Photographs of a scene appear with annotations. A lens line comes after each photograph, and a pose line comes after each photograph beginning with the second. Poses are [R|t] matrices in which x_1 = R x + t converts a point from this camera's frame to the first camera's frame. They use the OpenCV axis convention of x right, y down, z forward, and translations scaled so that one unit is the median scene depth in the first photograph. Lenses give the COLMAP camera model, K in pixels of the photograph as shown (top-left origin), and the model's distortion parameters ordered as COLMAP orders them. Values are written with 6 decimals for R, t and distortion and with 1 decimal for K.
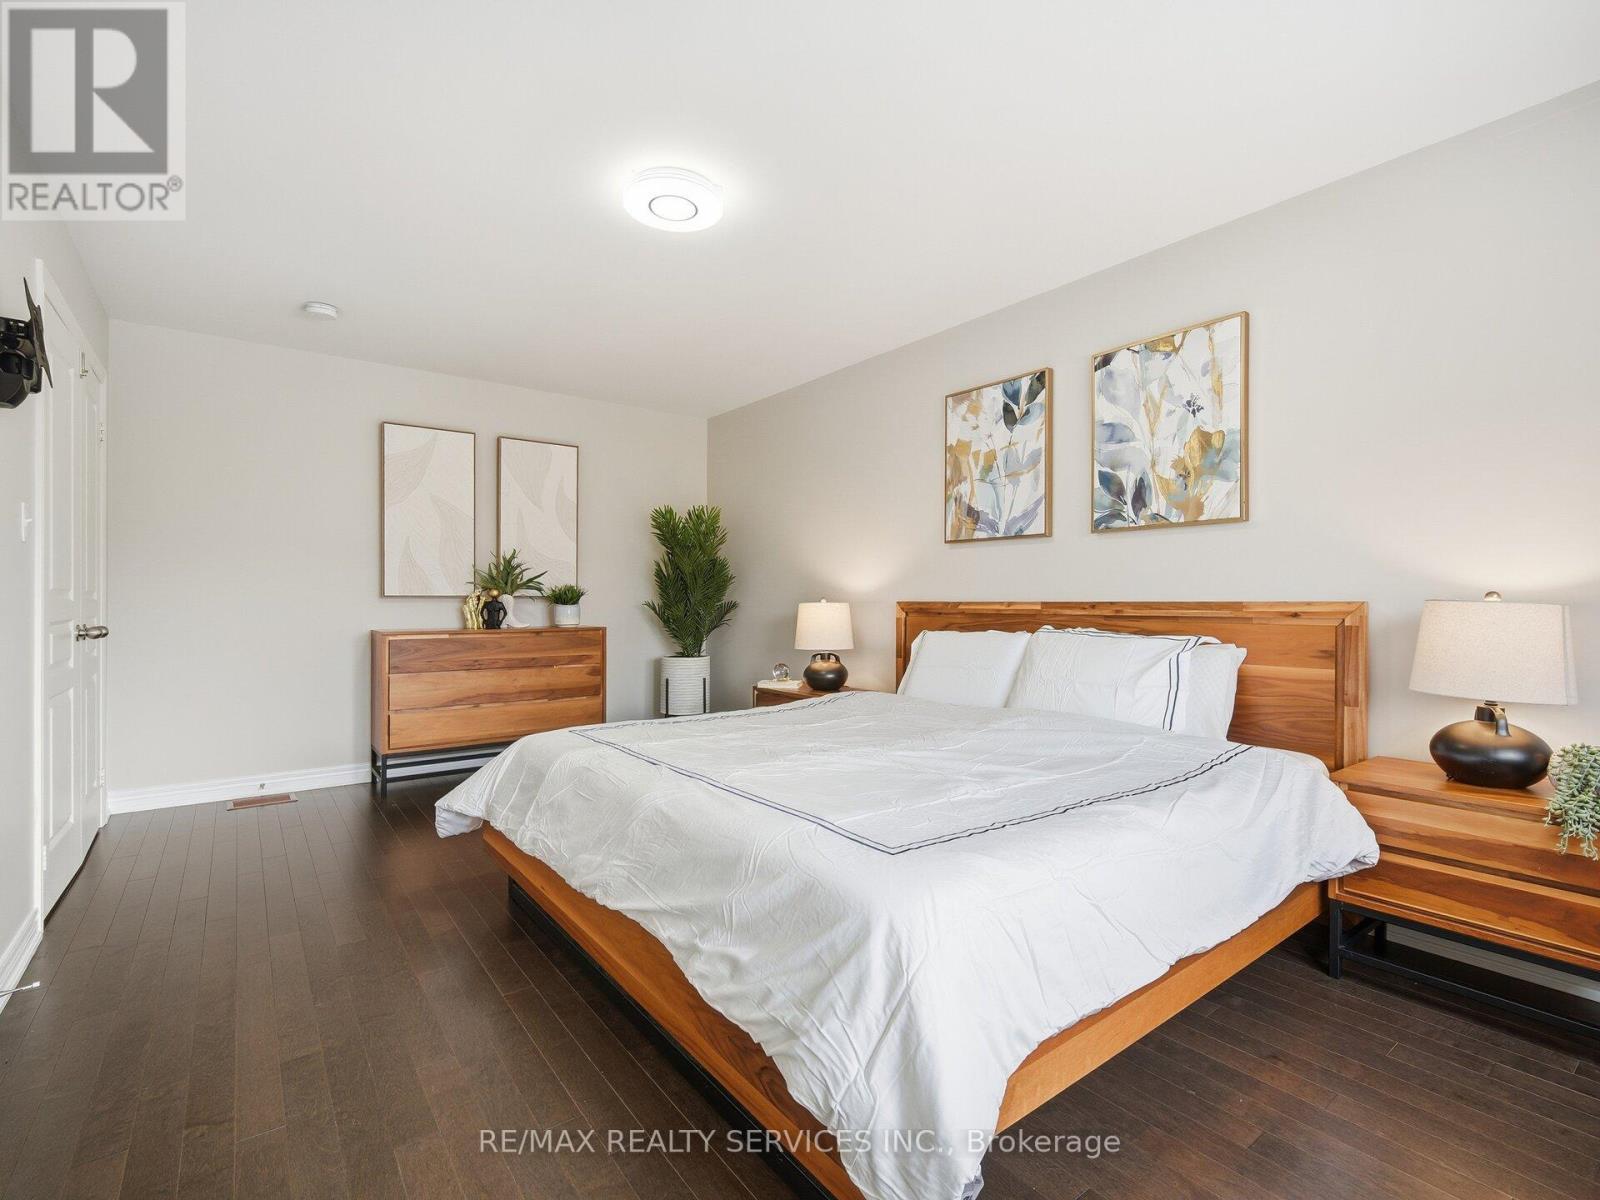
lens RADIAL K [[742.4, 0, 804.0], [0, 742.4, 584.1], [0, 0, 1]] dist [0.003650, -0.000442]
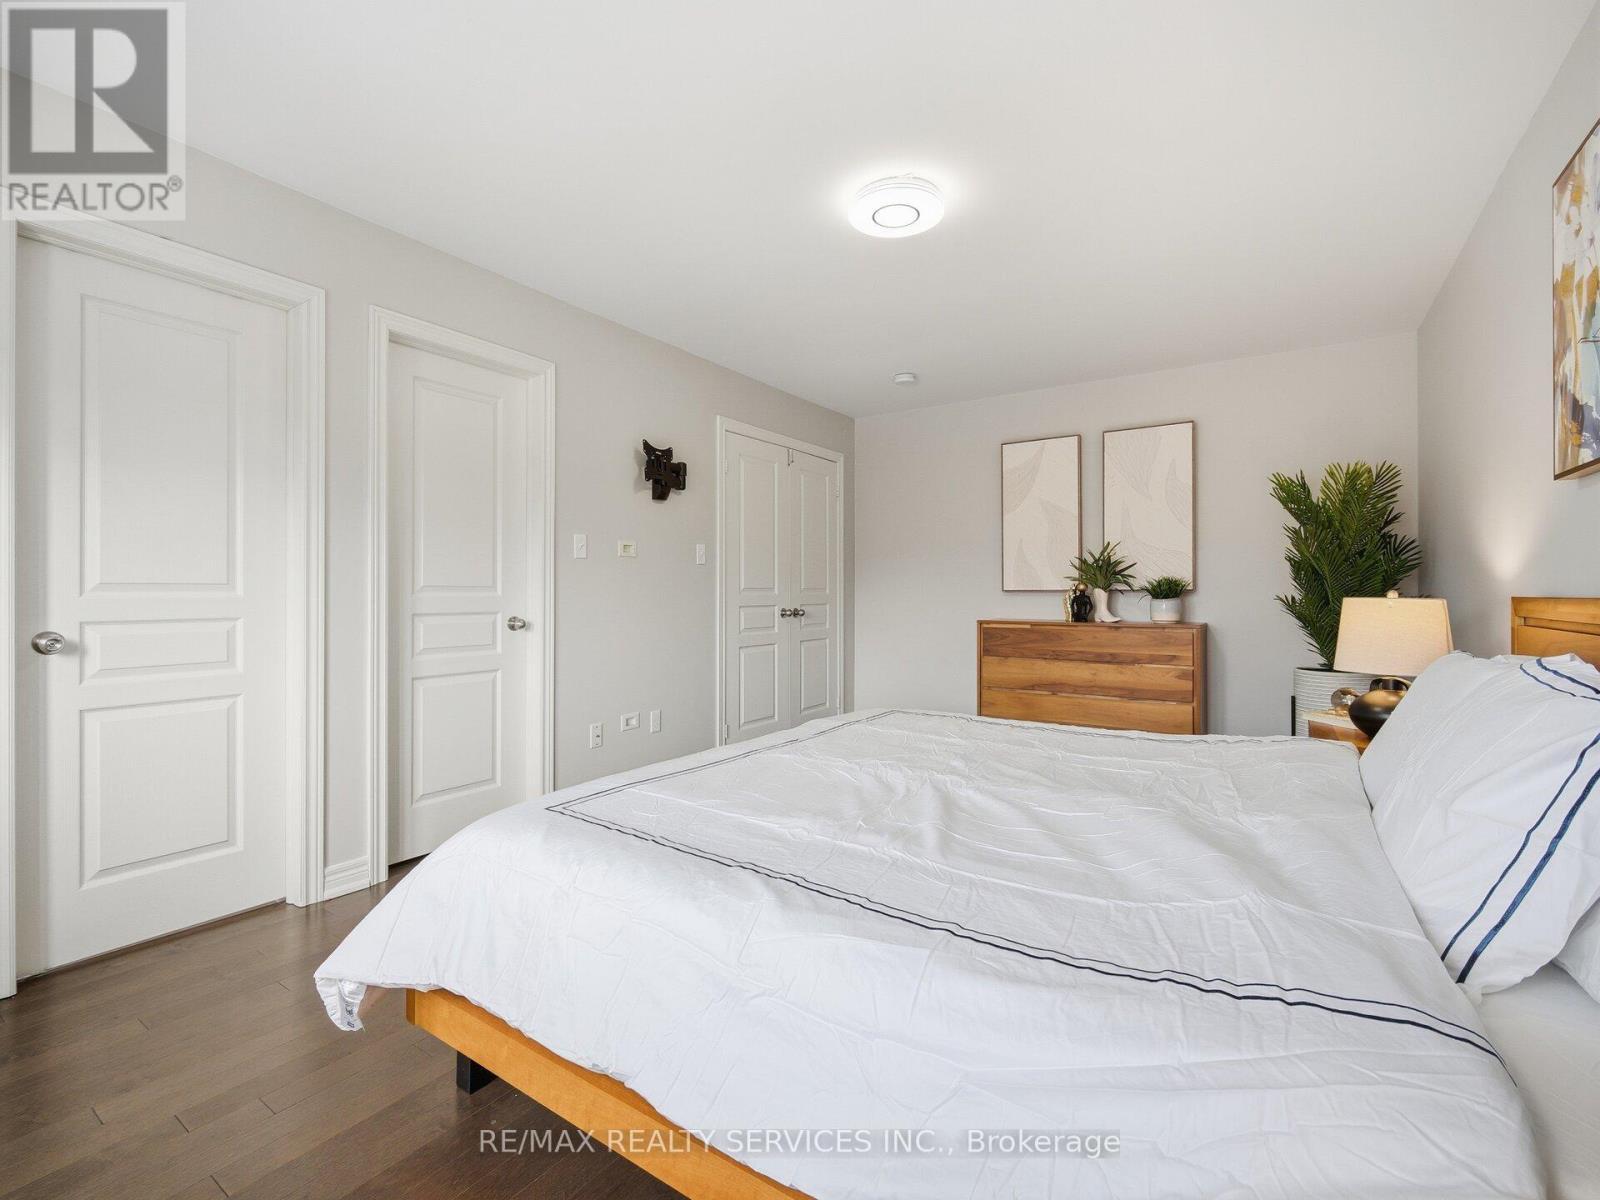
lens RADIAL K [[729.4, 0, 797.5], [0, 729.4, 563.4], [0, 0, 1]] dist [0.000886, -0.000145]
pose [[0.315791, -0.039058, -0.948025, 0.432428], [0.020451, 0.999200, -0.034353, 0.006389], [0.948608, -0.008540, 0.316337, 0.321090]]
